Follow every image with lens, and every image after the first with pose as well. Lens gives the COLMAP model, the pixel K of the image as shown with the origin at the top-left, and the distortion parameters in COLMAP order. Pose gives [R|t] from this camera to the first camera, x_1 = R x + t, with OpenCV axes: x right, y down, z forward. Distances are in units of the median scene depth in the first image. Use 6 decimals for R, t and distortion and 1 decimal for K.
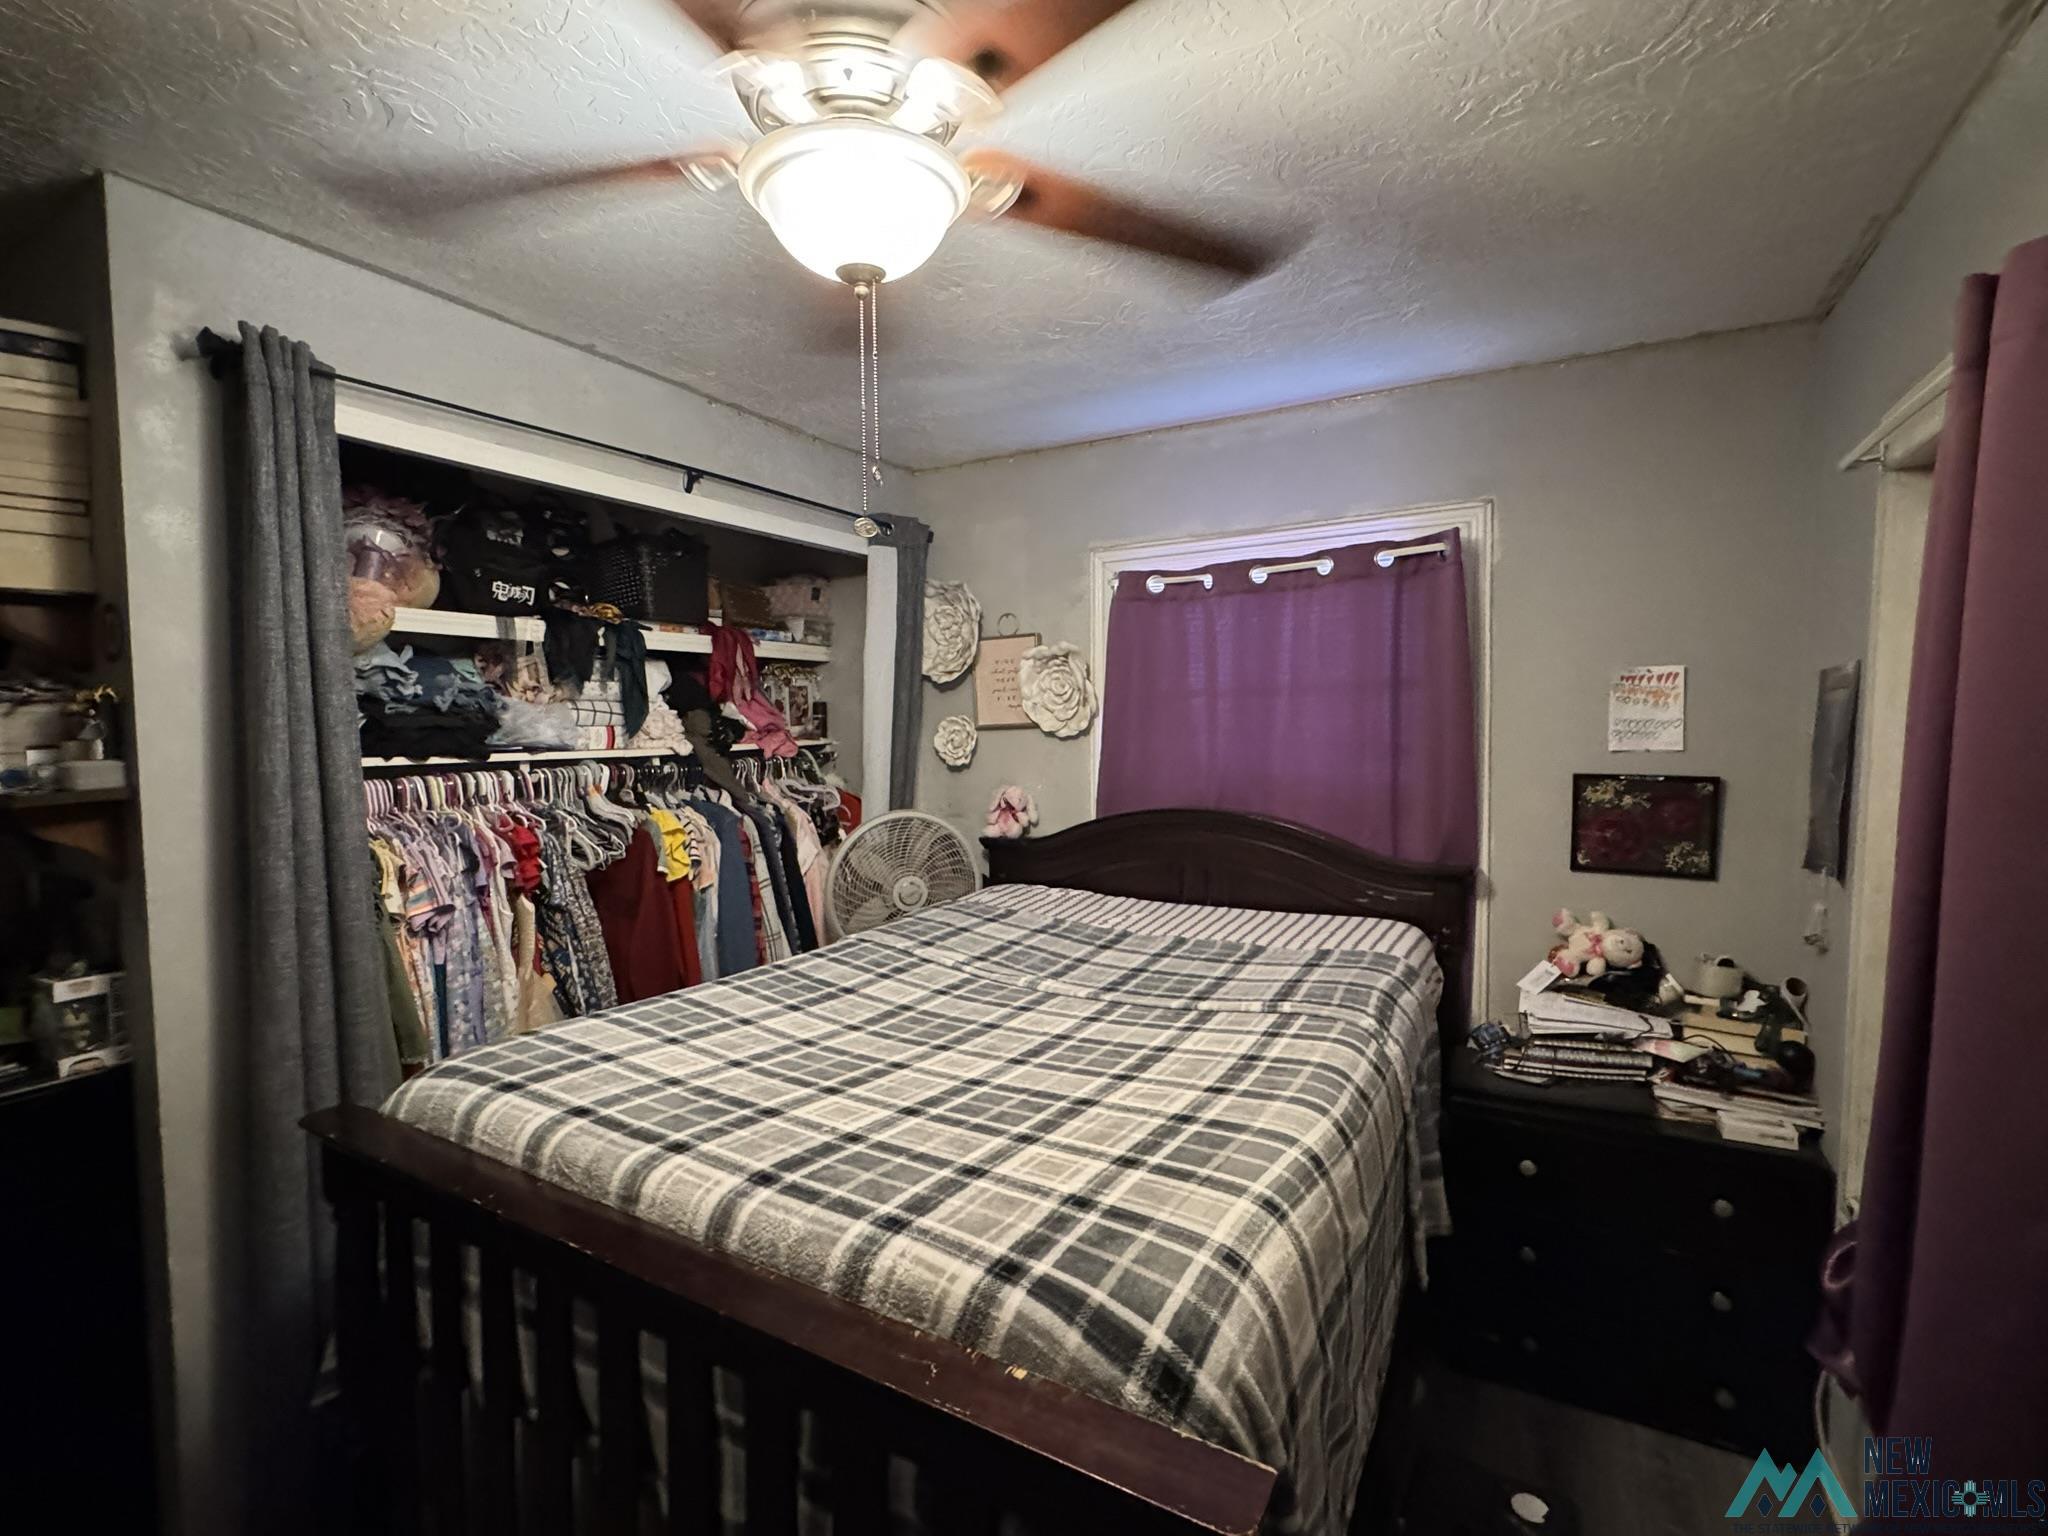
lens RADIAL K [[917.6, 0, 1017.3], [0, 917.6, 769.9], [0, 0, 1]] dist [-0.003191, 0.000504]
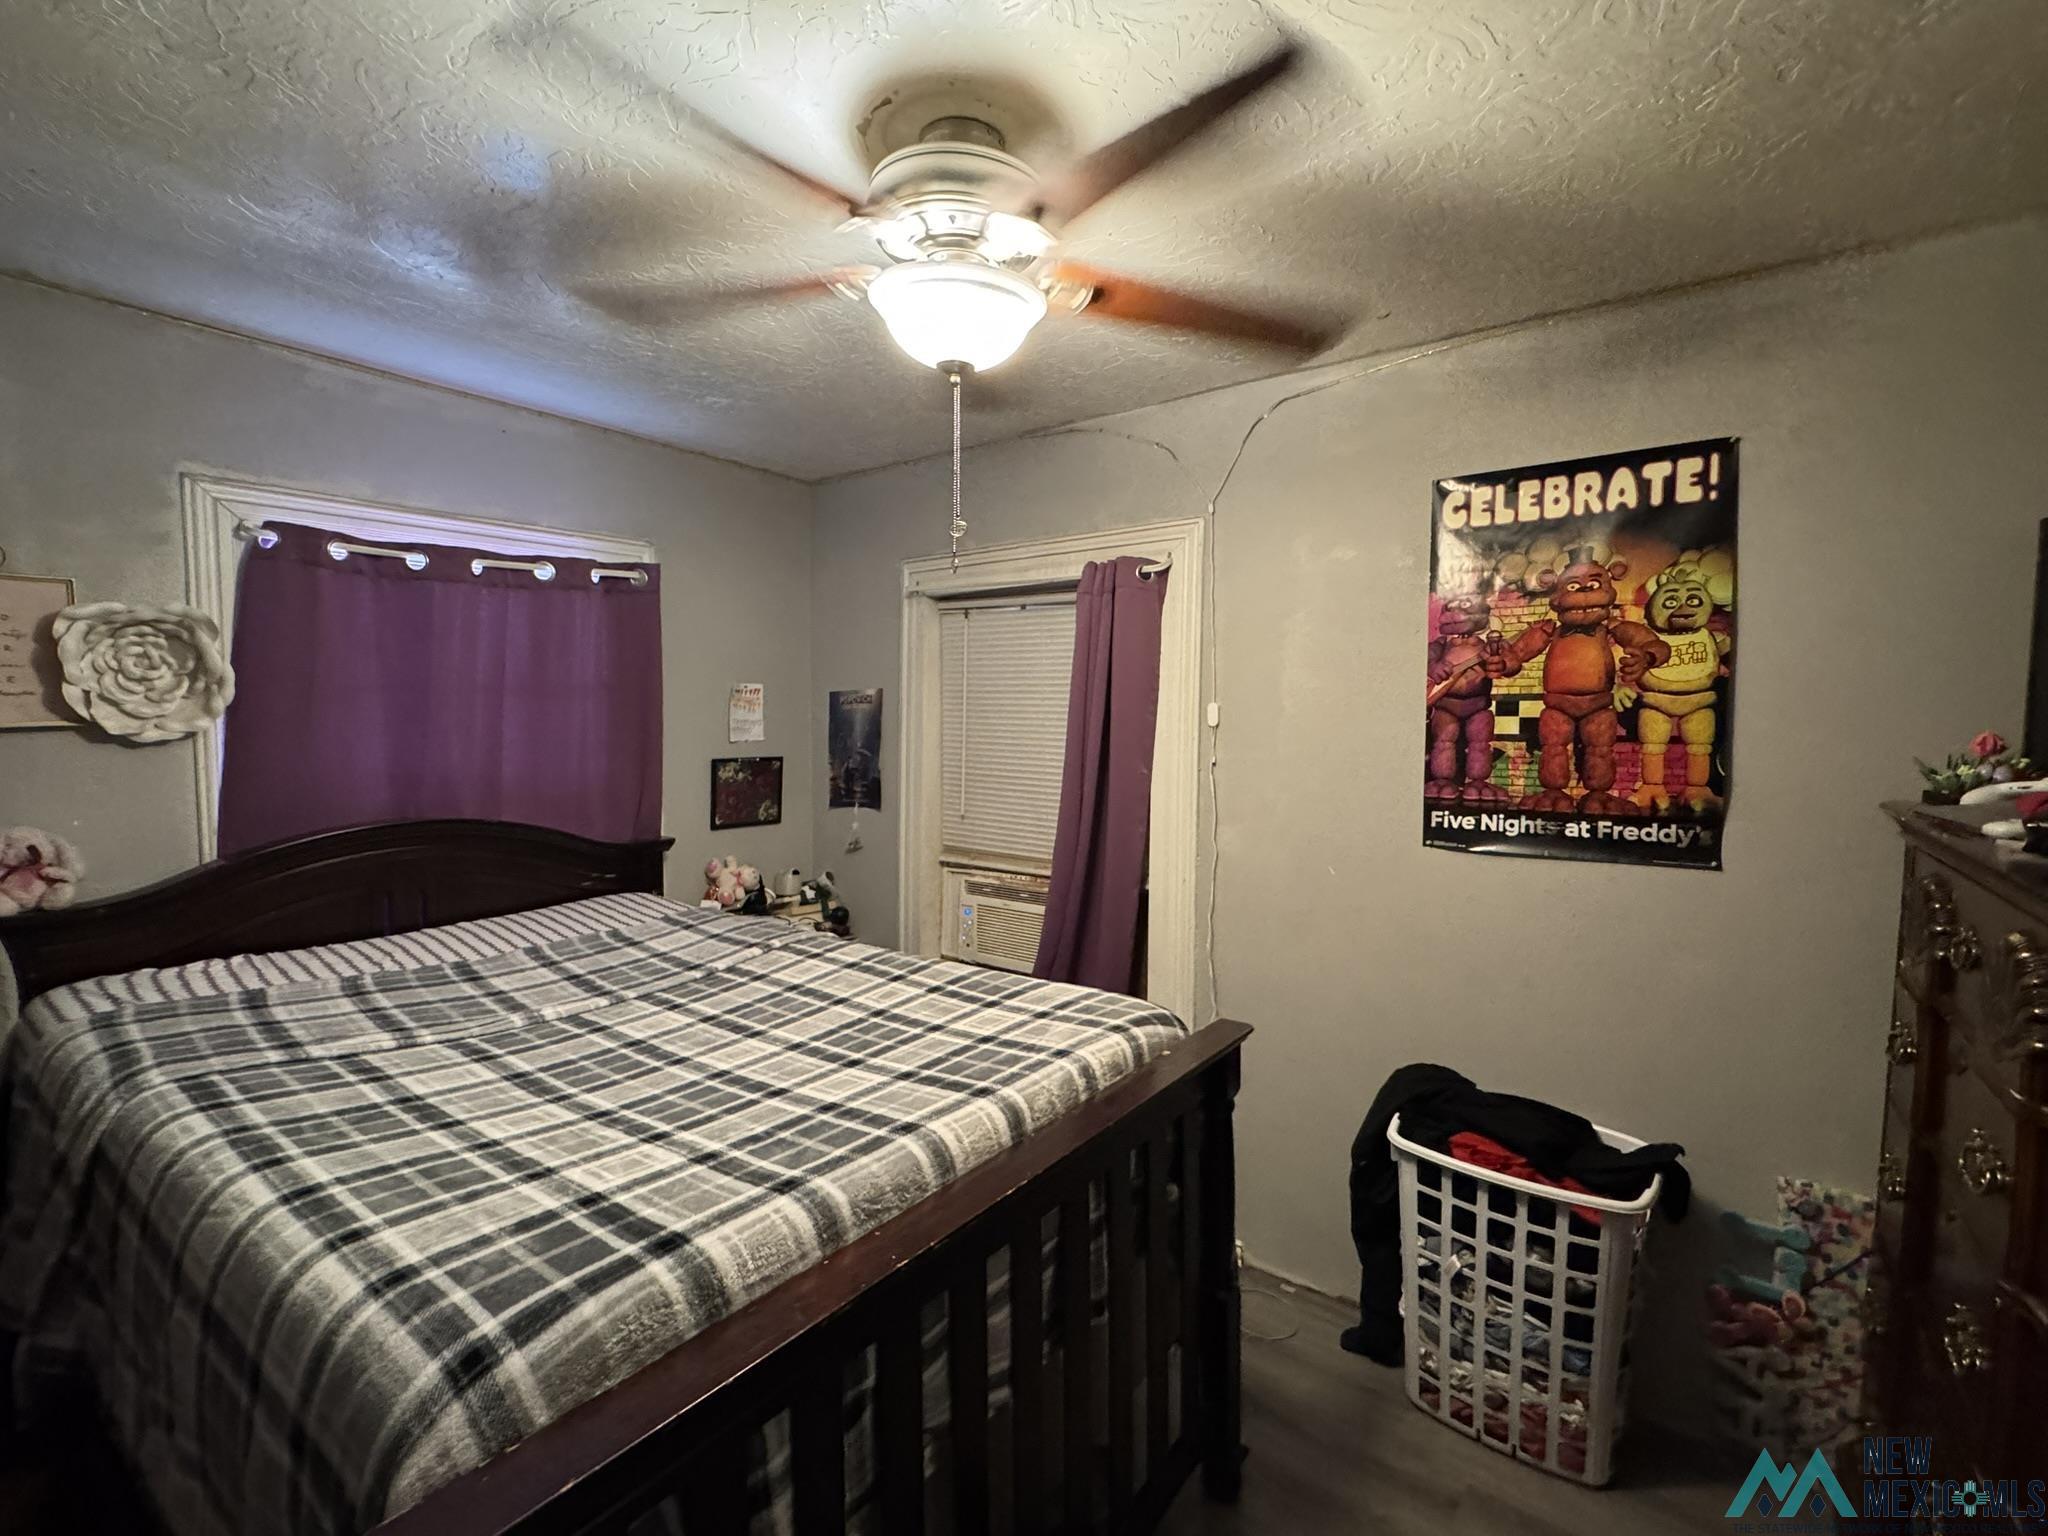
lens RADIAL K [[917.6, 0, 1019.7], [0, 917.6, 774.8], [0, 0, 1]] dist [-0.003191, 0.000504]
pose [[0.123357, -0.054995, 0.990837, -0.767289], [0.051610, 0.997468, 0.048938, -0.017730], [-0.991019, 0.045100, 0.125883, 0.409937]]
